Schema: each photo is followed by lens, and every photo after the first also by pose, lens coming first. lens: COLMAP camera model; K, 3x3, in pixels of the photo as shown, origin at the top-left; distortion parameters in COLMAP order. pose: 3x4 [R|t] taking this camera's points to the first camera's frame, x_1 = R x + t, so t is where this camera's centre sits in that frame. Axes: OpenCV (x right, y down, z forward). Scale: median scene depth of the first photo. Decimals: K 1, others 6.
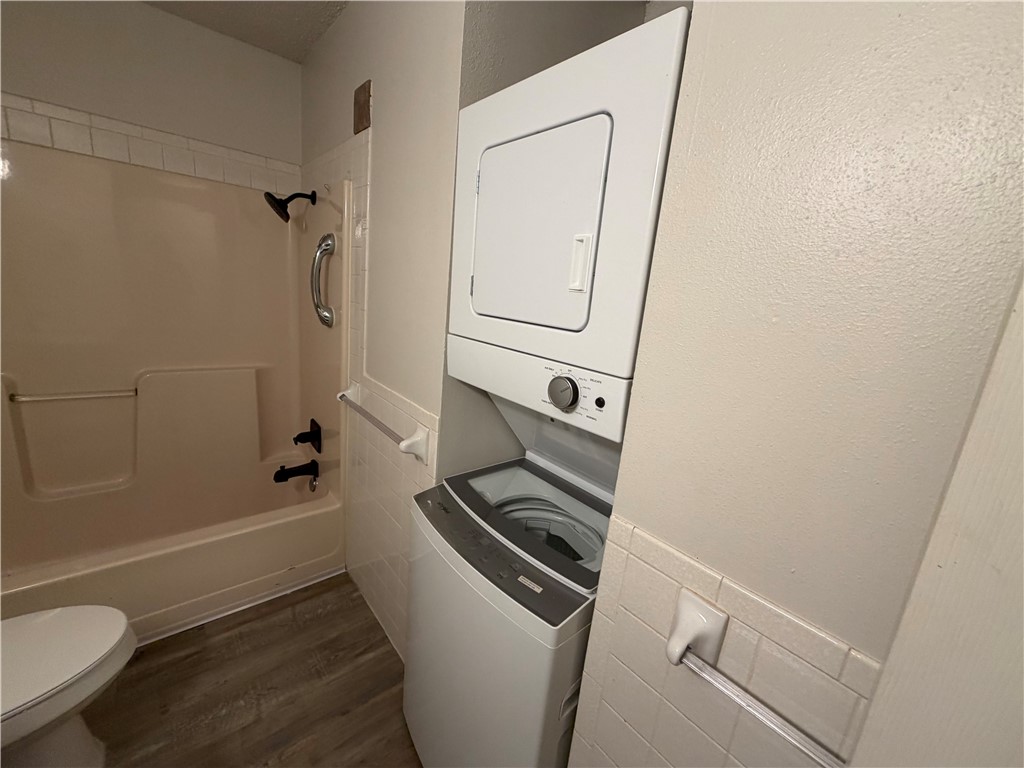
lens RADIAL K [[411.3, 0, 507.8], [0, 411.3, 384.0], [0, 0, 1]] dist [0.004787, -0.000020]
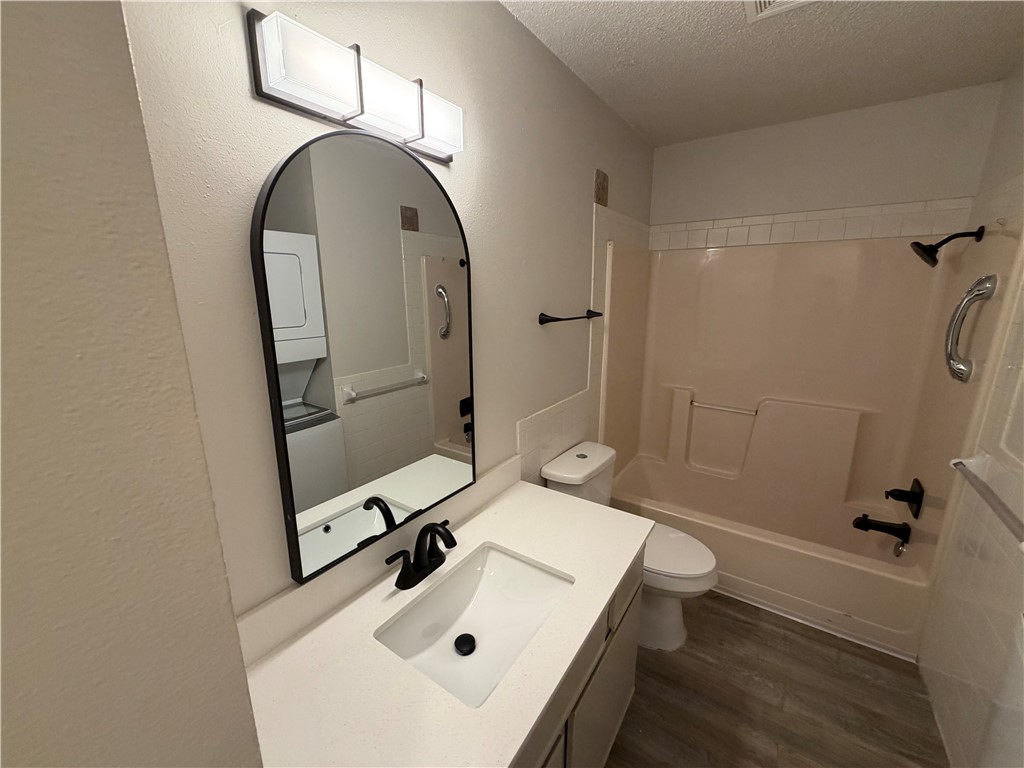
lens RADIAL K [[411.3, 0, 507.5], [0, 411.3, 383.8], [0, 0, 1]] dist [0.004787, -0.000020]
pose [[0.267953, 0.121213, -0.955776, 0.141047], [-0.184849, 0.980091, 0.072474, -0.020915], [0.945533, 0.157255, 0.285025, -0.149148]]
